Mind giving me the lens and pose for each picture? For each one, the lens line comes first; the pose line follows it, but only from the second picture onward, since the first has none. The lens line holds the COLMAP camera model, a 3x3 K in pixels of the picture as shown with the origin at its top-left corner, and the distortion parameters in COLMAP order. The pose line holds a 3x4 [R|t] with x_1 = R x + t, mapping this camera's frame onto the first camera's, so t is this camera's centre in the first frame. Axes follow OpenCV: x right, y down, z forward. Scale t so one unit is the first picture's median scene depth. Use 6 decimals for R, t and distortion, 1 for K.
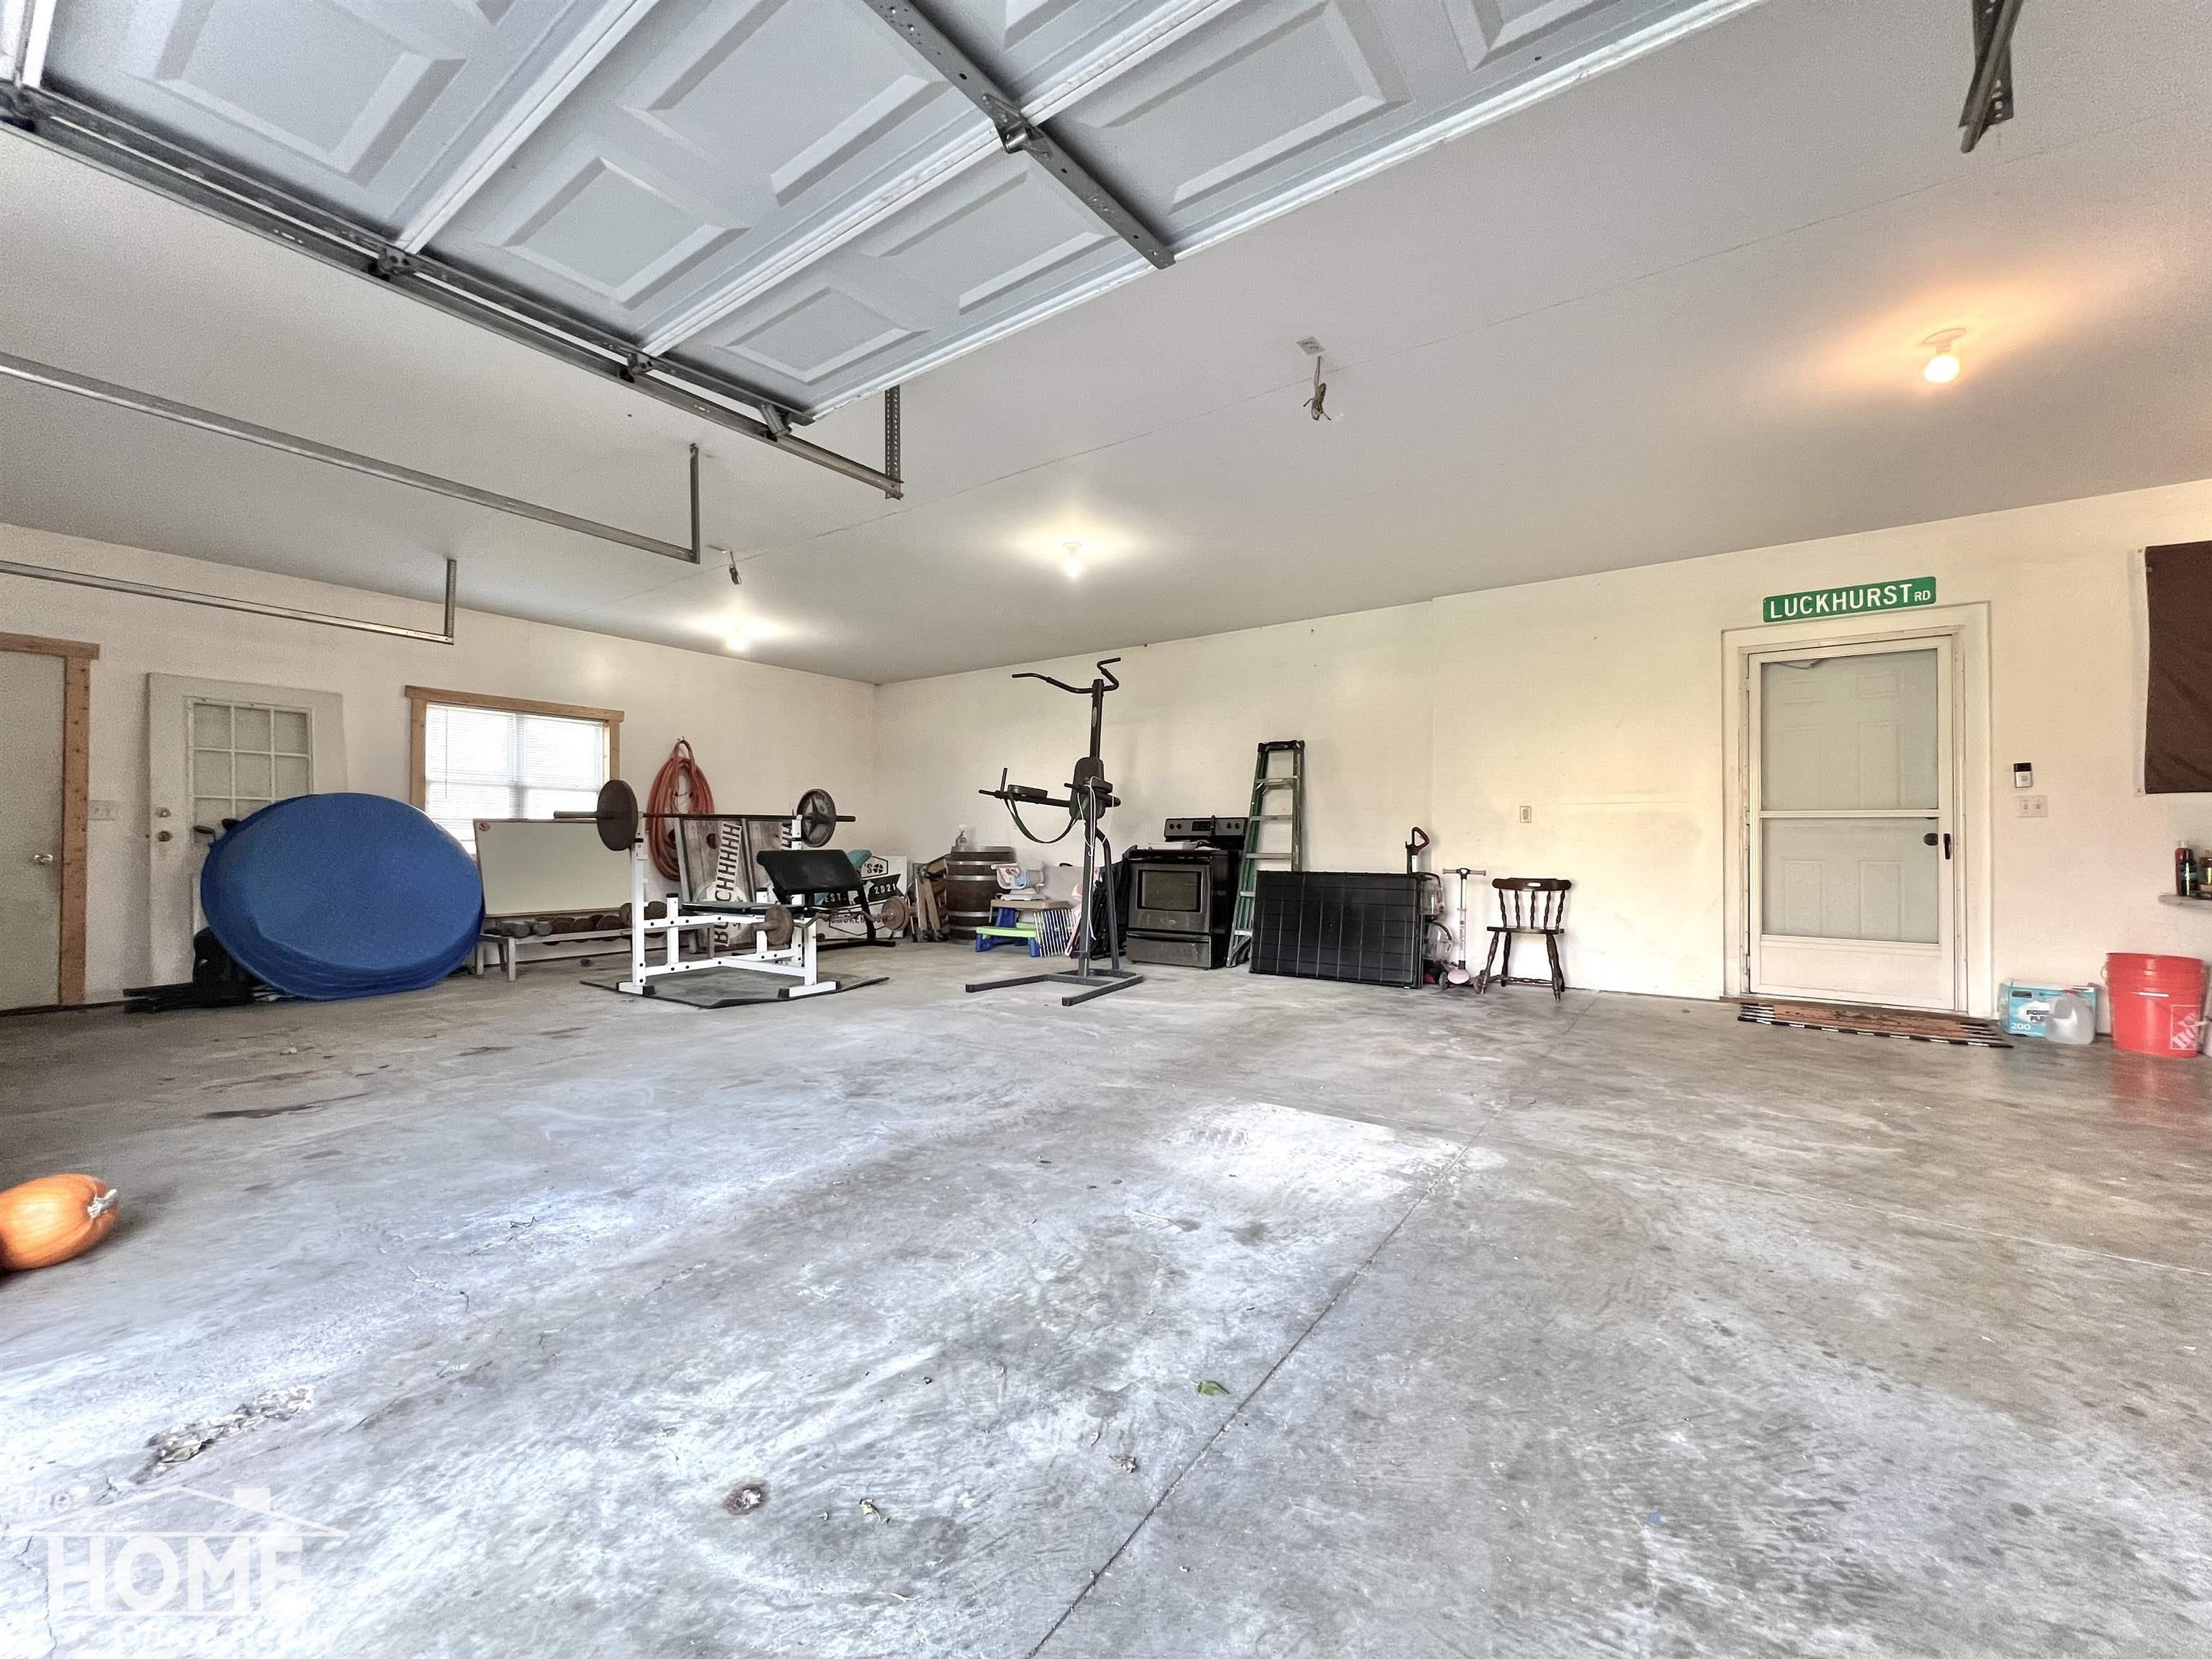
lens RADIAL K [[883.2, 0, 1108.7], [0, 883.2, 832.1], [0, 0, 1]] dist [-0.000437, 0.000504]
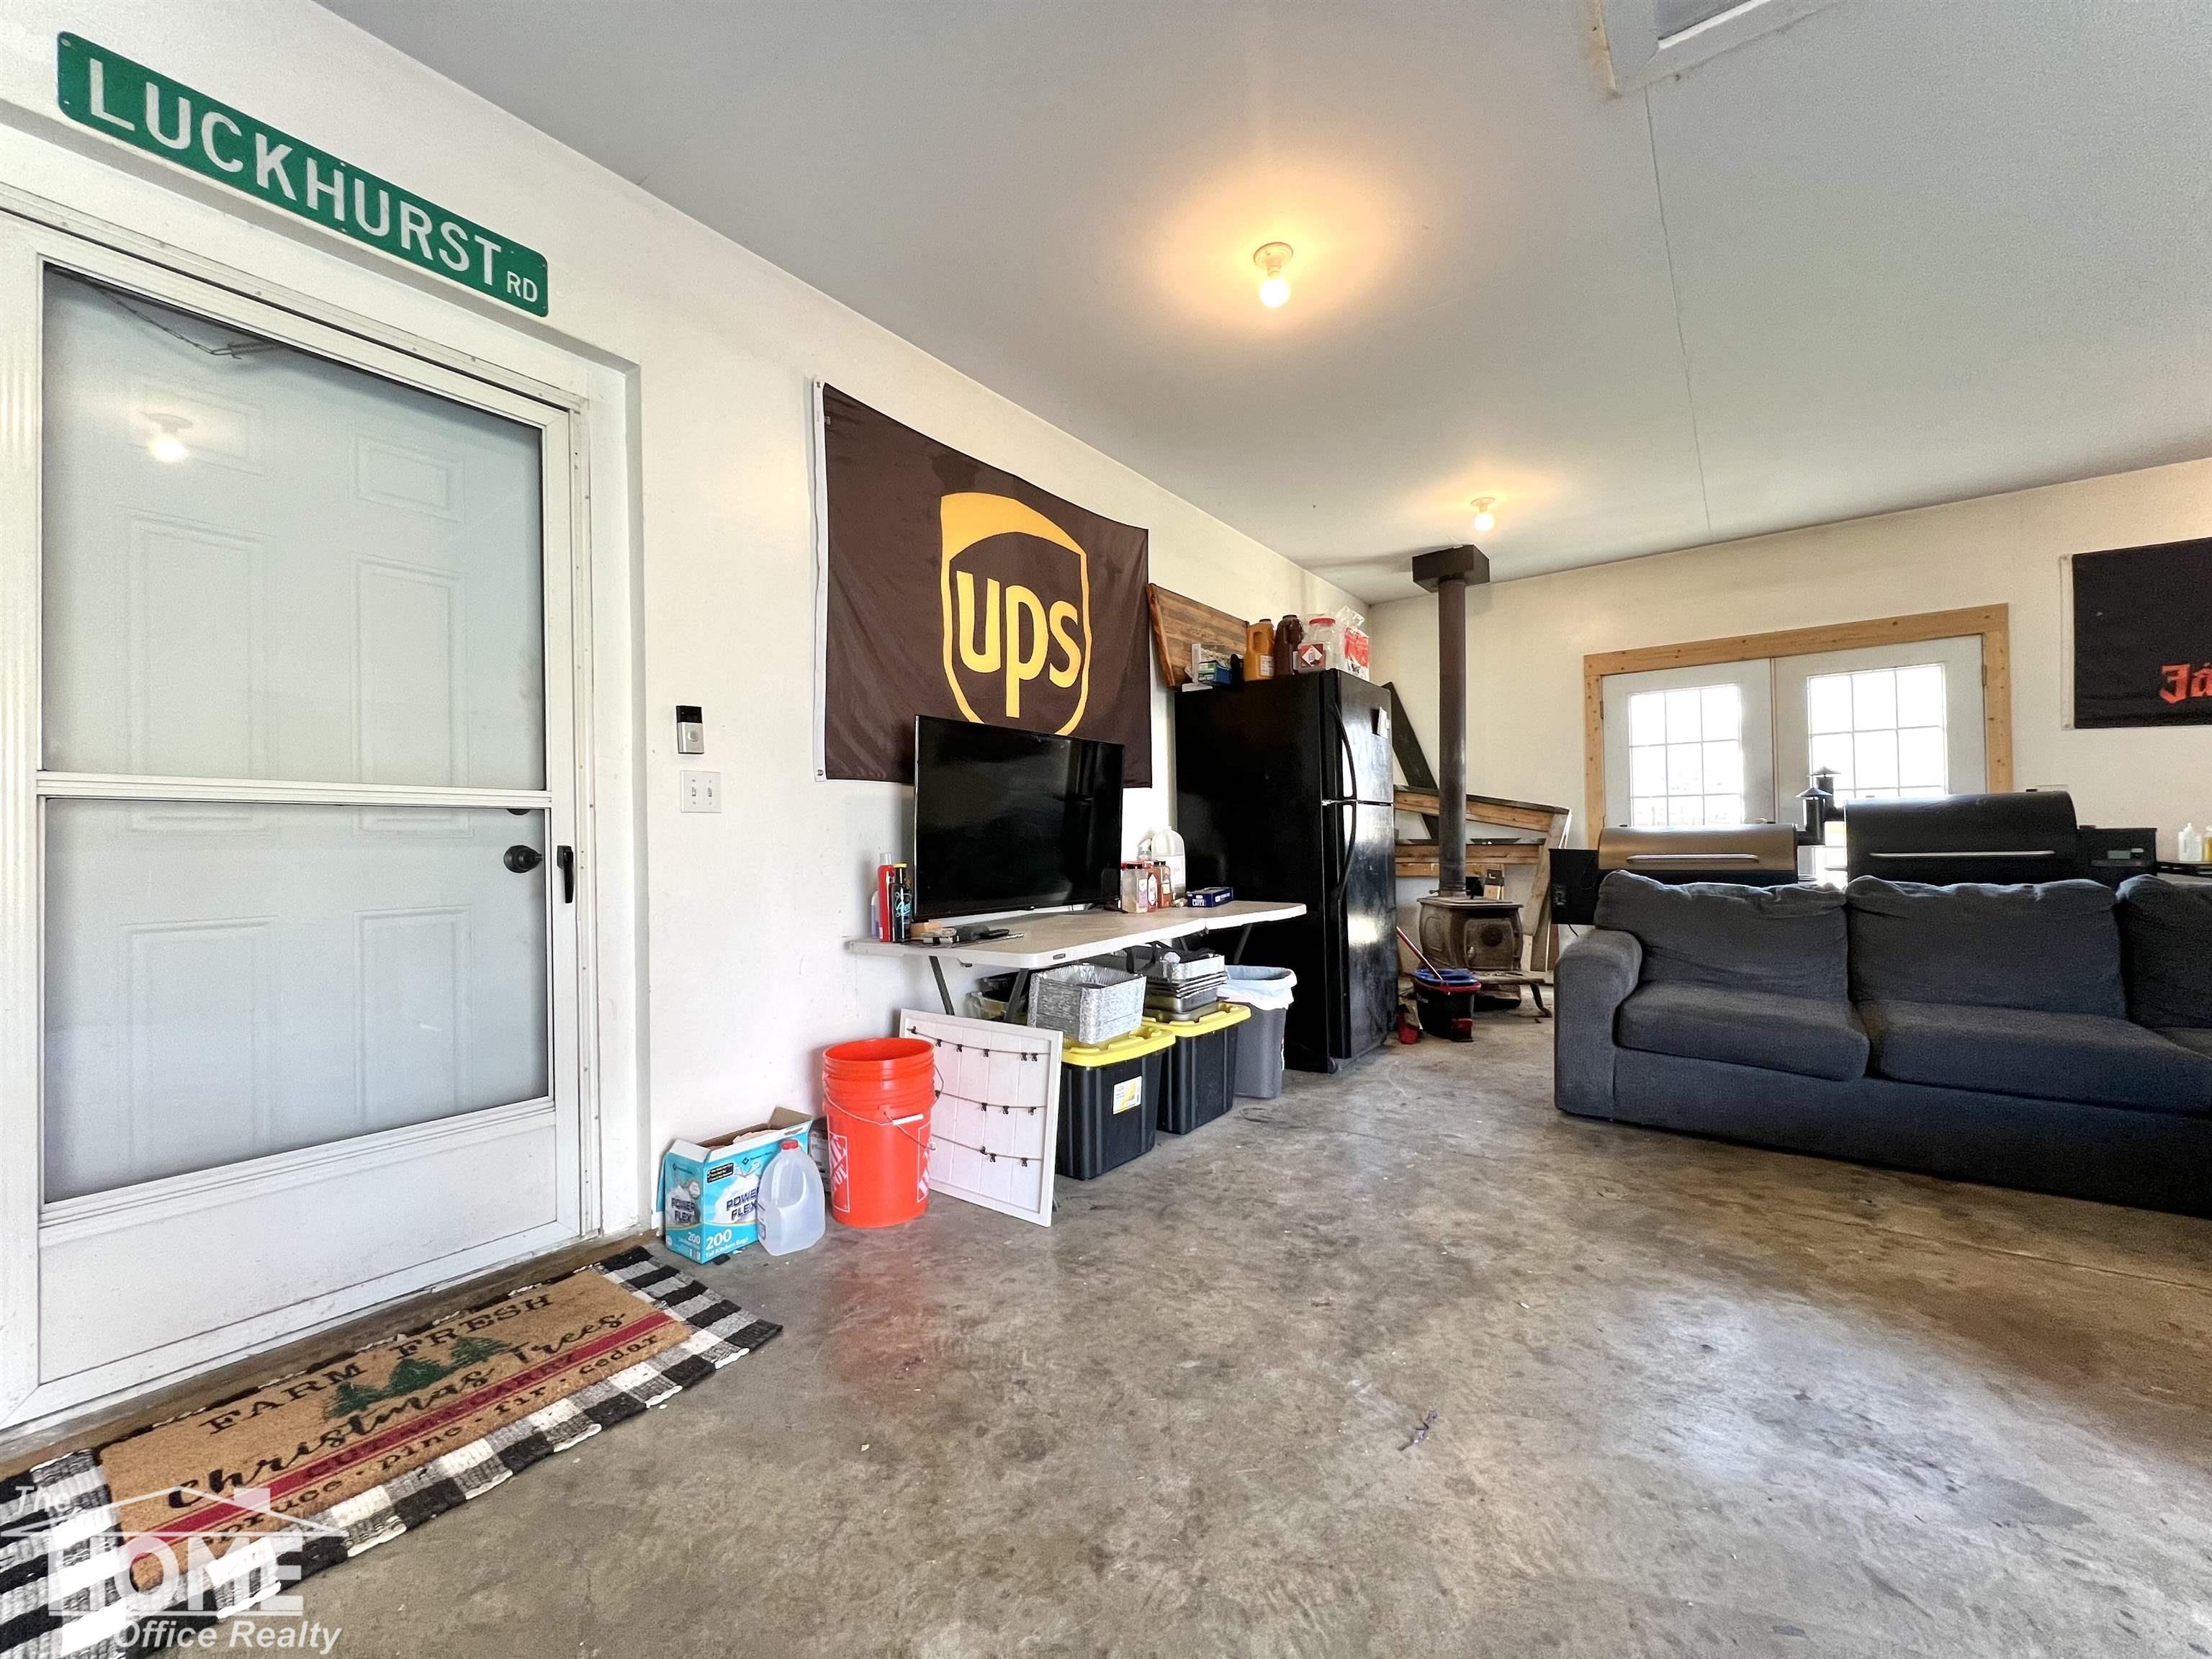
lens RADIAL K [[883.2, 0, 1108.7], [0, 883.2, 832.1], [0, 0, 1]] dist [-0.000437, 0.000504]
pose [[0.018452, 0.009819, 0.999782, 0.468748], [0.010100, 0.999899, -0.010007, 0.002014], [-0.999779, 0.010282, 0.018351, 0.663414]]
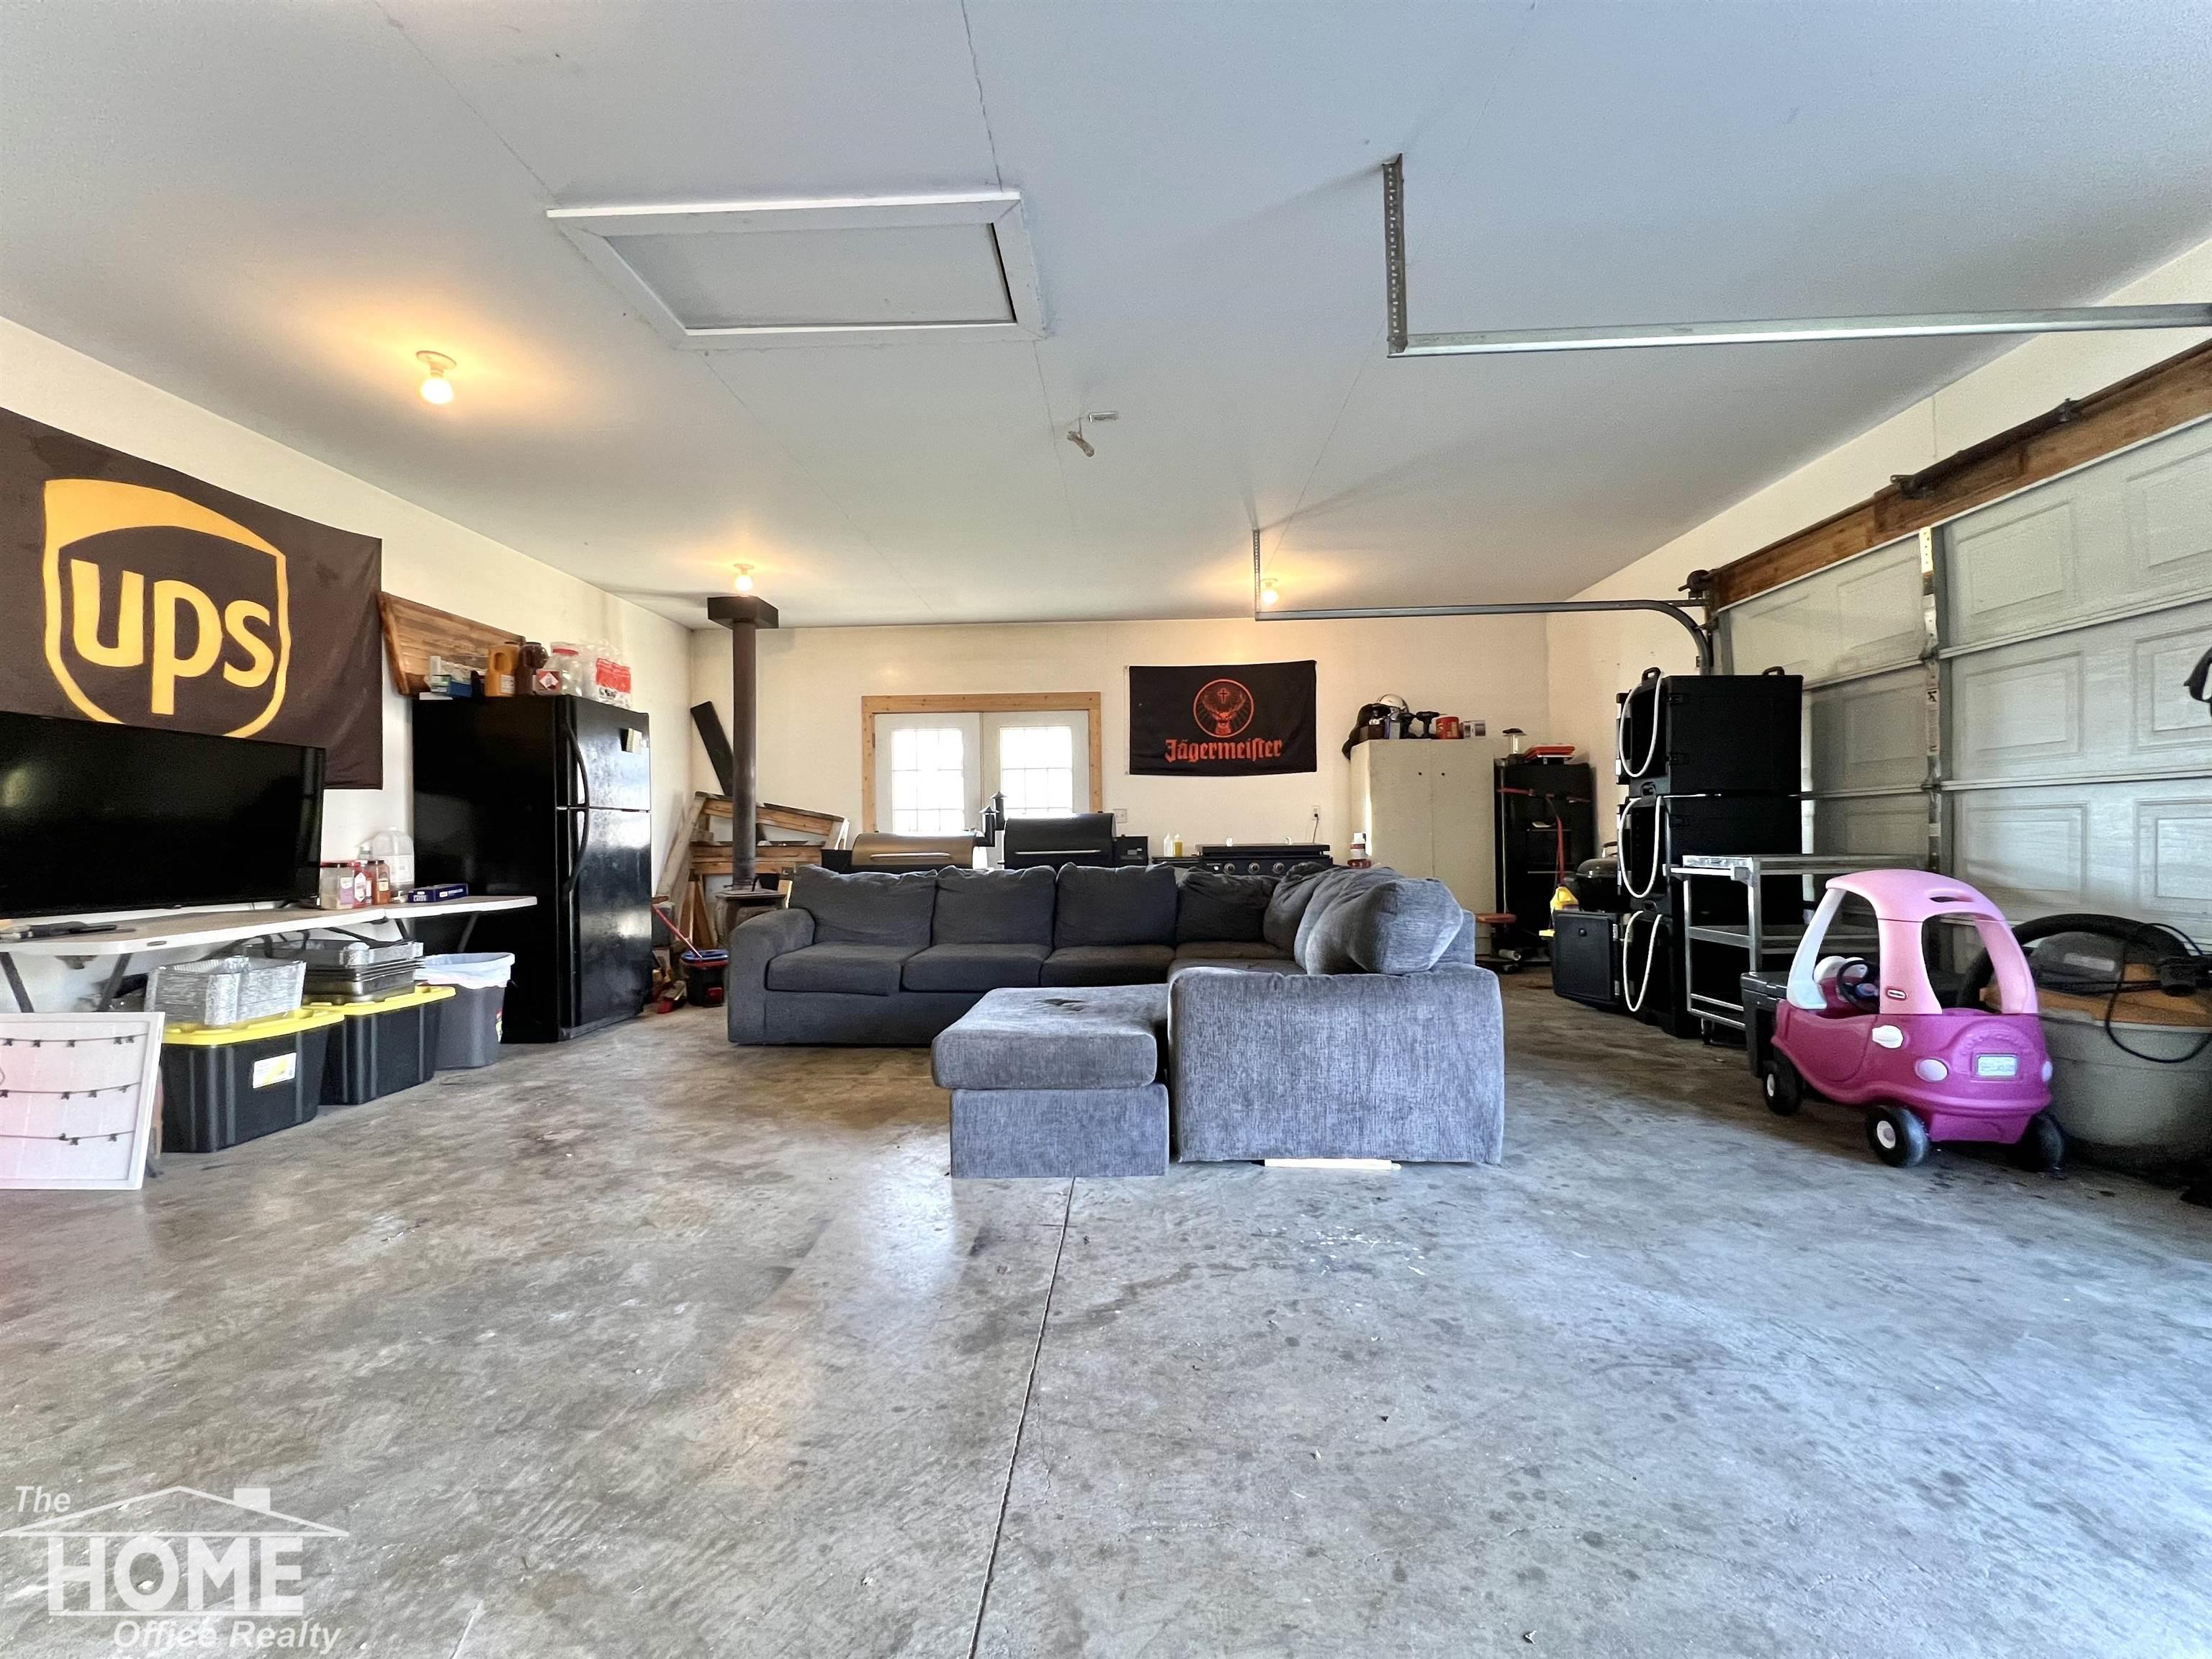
lens RADIAL K [[883.2, 0, 1108.7], [0, 883.2, 832.1], [0, 0, 1]] dist [-0.000437, 0.000504]
pose [[-0.544846, 0.010840, 0.838466, 0.207523], [0.005728, 0.999941, -0.009205, 0.005395], [-0.838516, -0.000212, -0.544877, 0.519010]]
